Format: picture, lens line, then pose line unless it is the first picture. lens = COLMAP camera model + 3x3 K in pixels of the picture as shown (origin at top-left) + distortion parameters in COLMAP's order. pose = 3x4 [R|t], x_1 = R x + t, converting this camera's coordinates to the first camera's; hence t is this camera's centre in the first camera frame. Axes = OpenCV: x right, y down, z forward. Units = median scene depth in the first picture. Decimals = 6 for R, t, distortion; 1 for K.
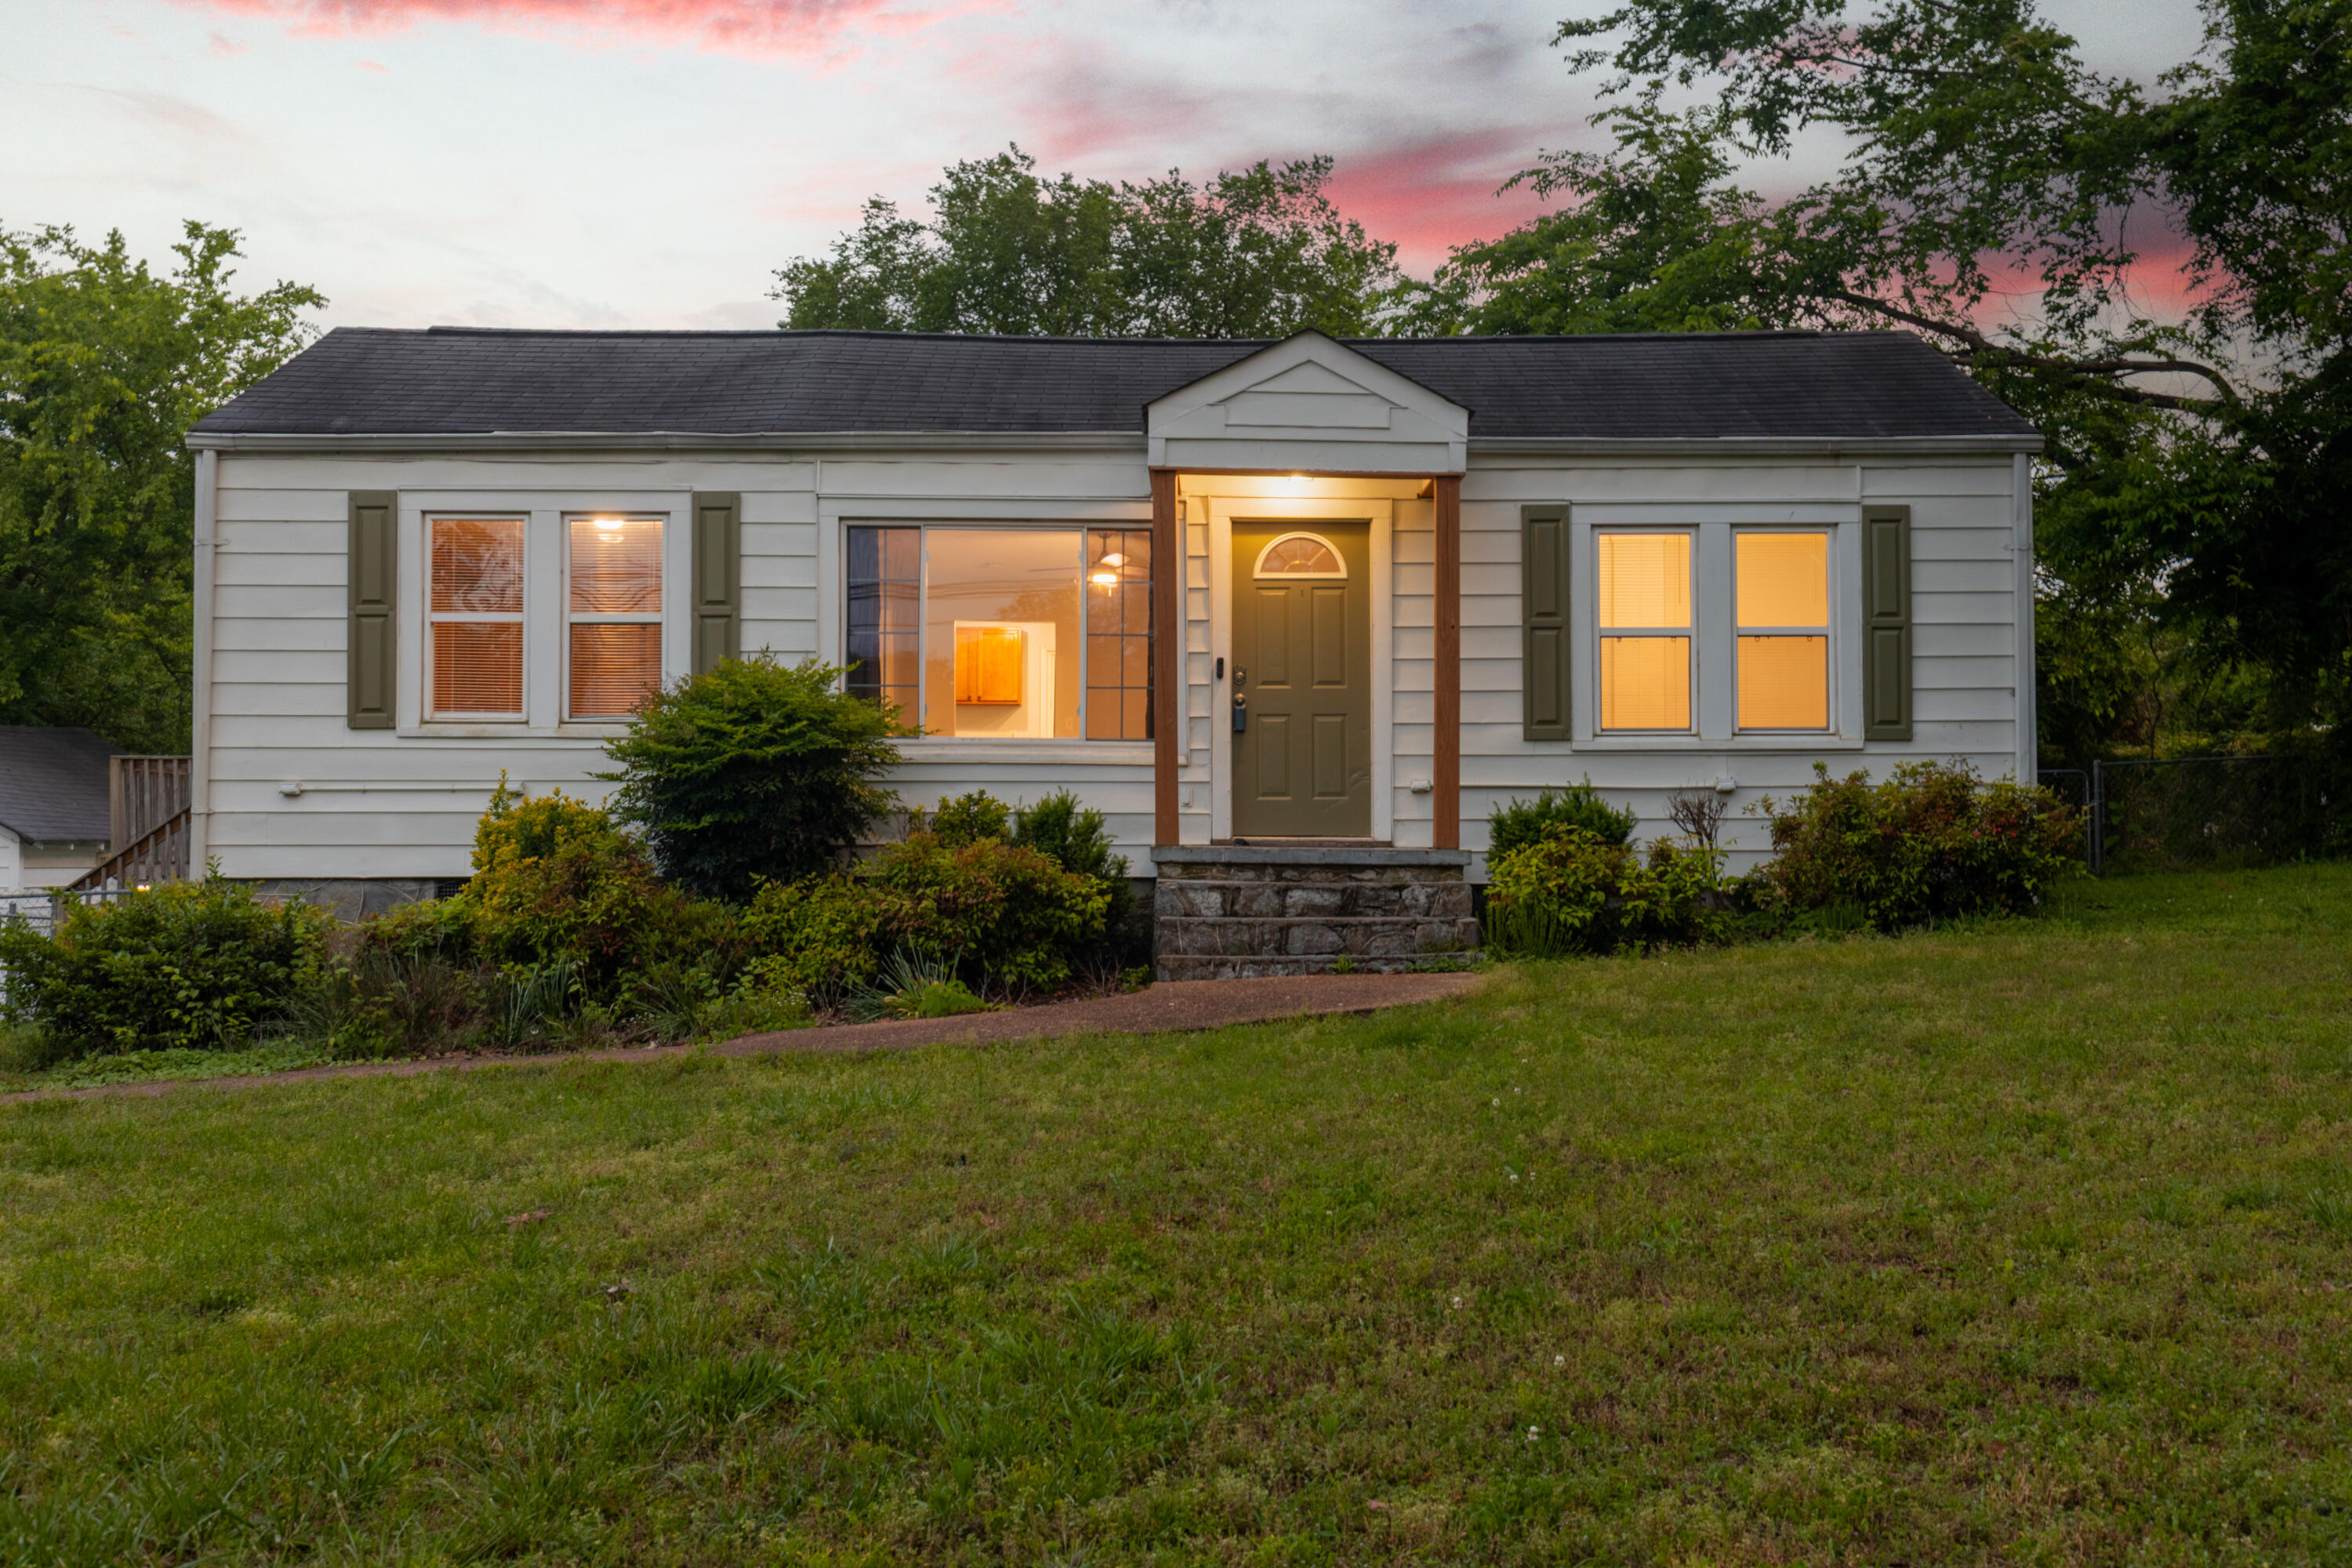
lens RADIAL K [[2216.9, 0, 1198.4], [0, 2216.9, 772.4], [0, 0, 1]] dist [0.005614, 0.000000]
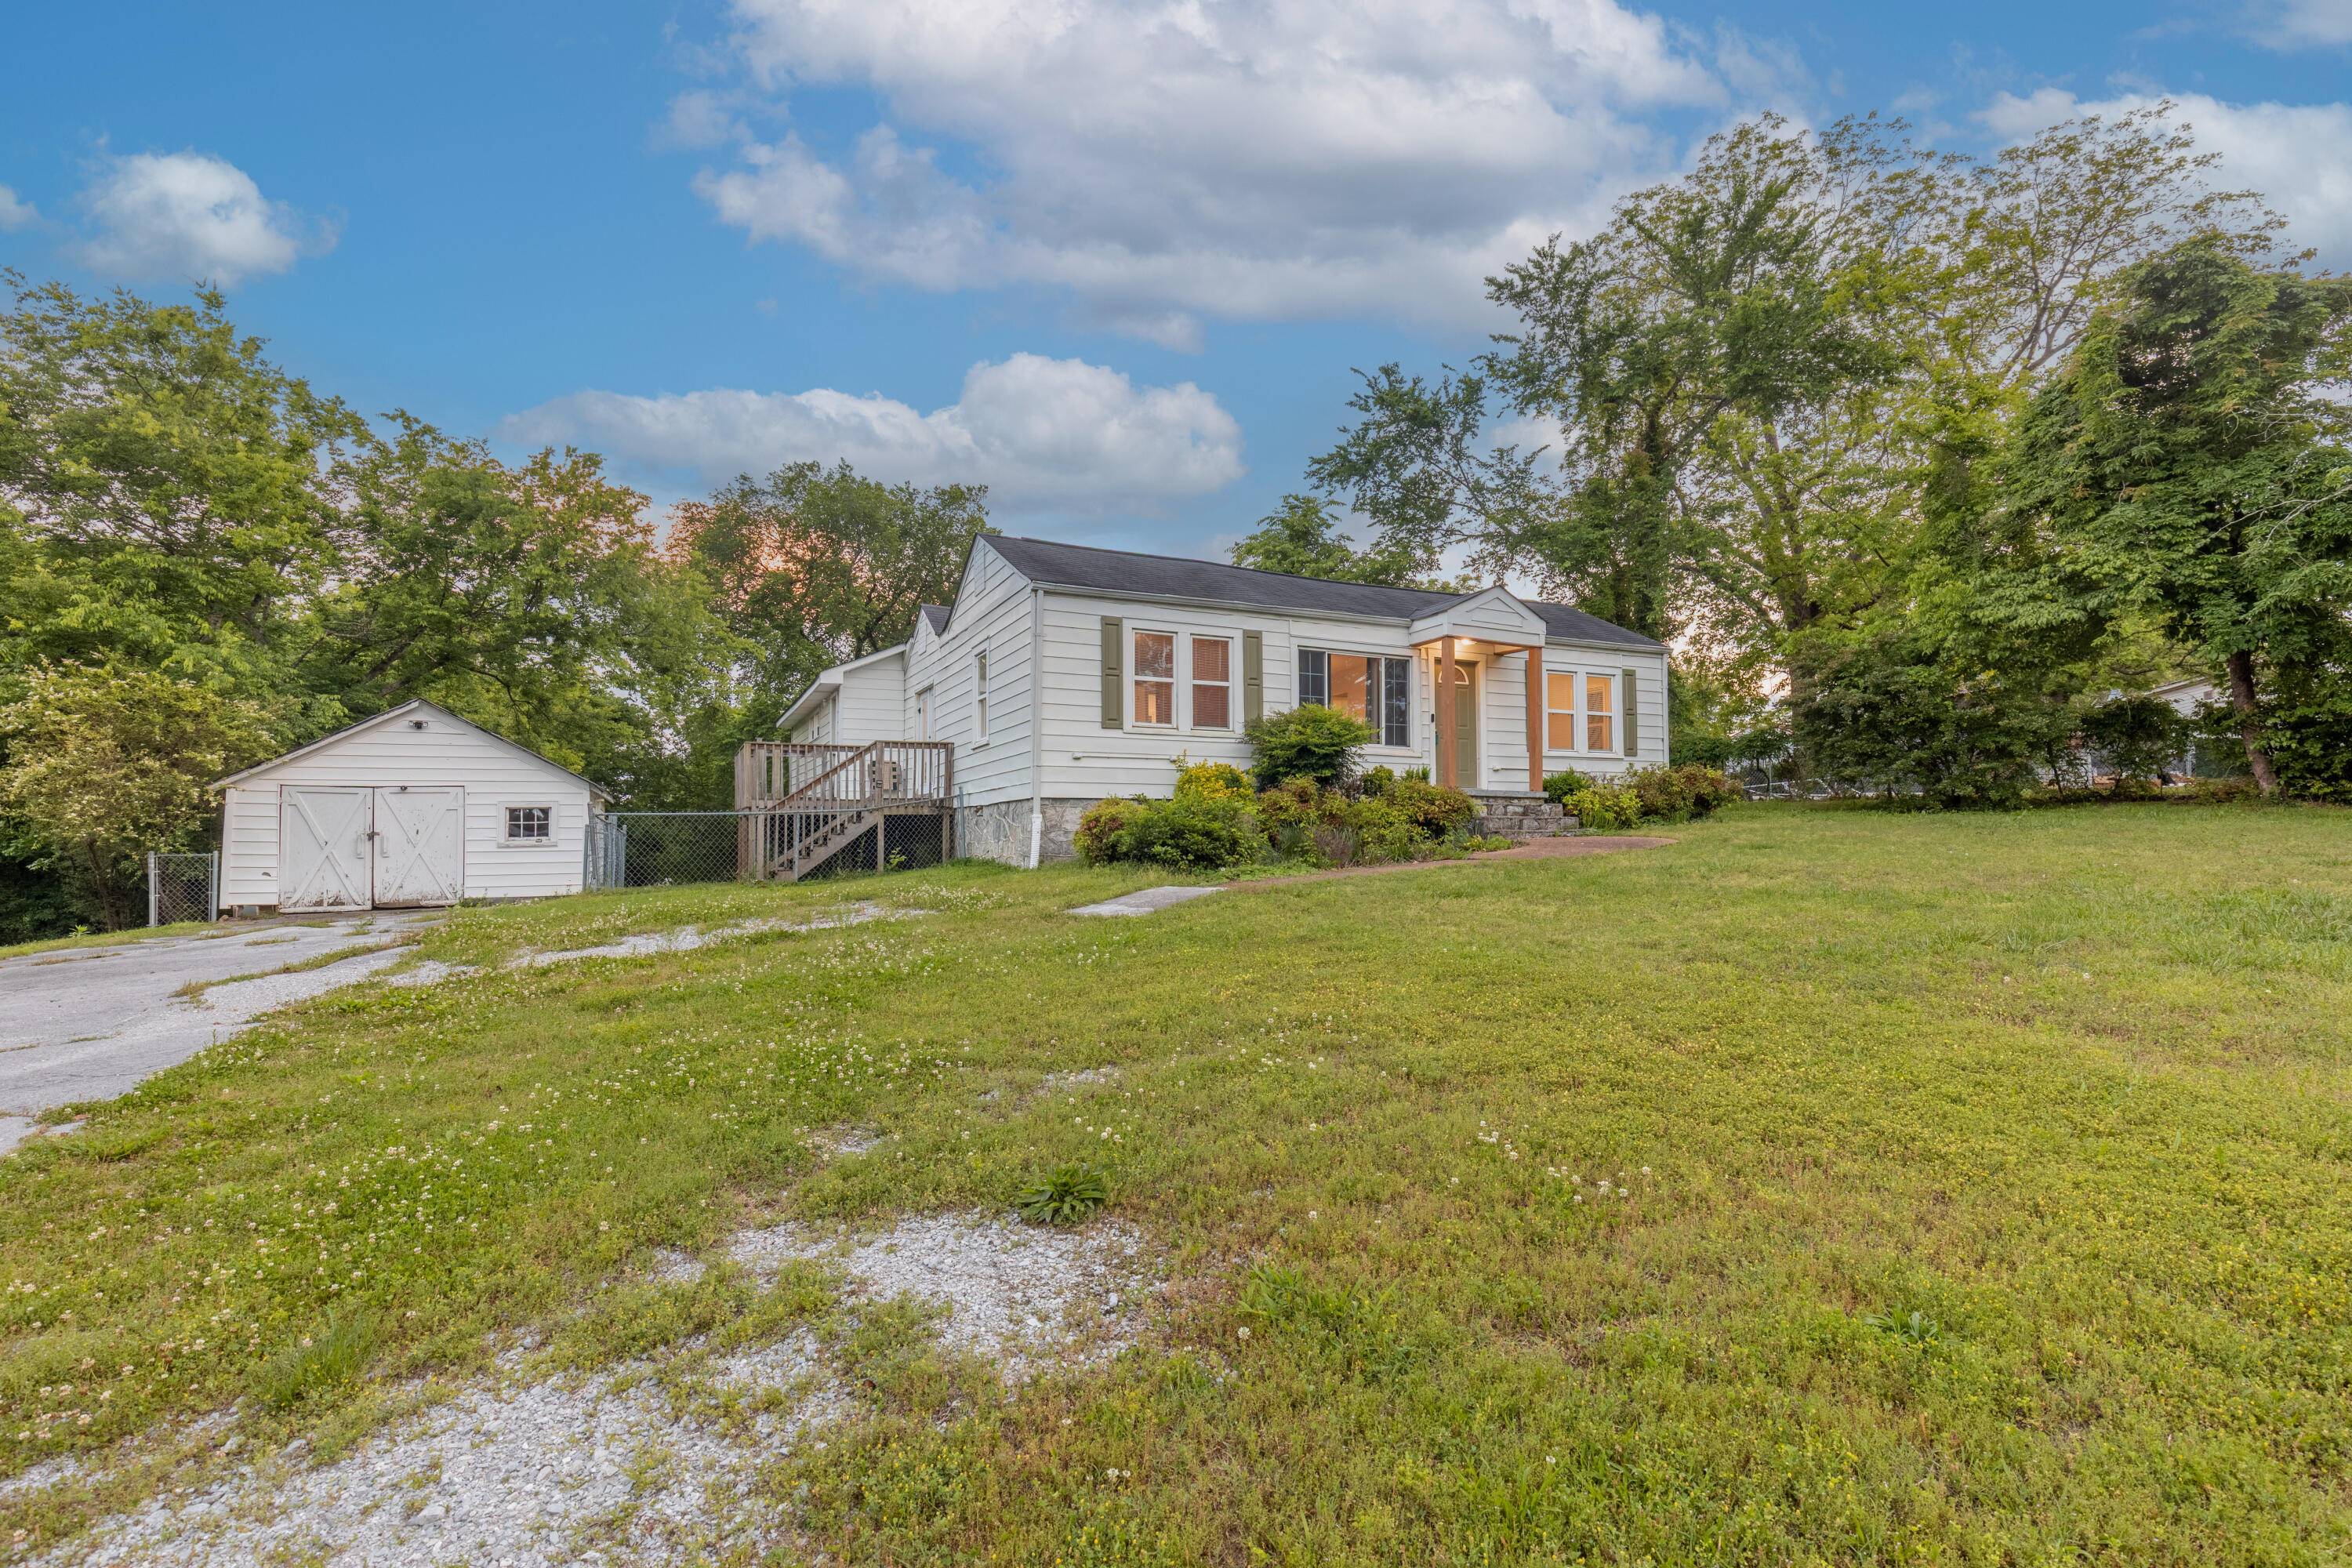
lens RADIAL K [[1052.4, 0, 1163.7], [0, 1052.4, 786.3], [0, 0, 1]] dist [0.008659, -0.001475]
pose [[0.906997, 0.017759, 0.420762, -0.757644], [-0.016935, 0.999840, -0.005696, 0.040677], [-0.420796, -0.001959, 0.907153, 0.067428]]
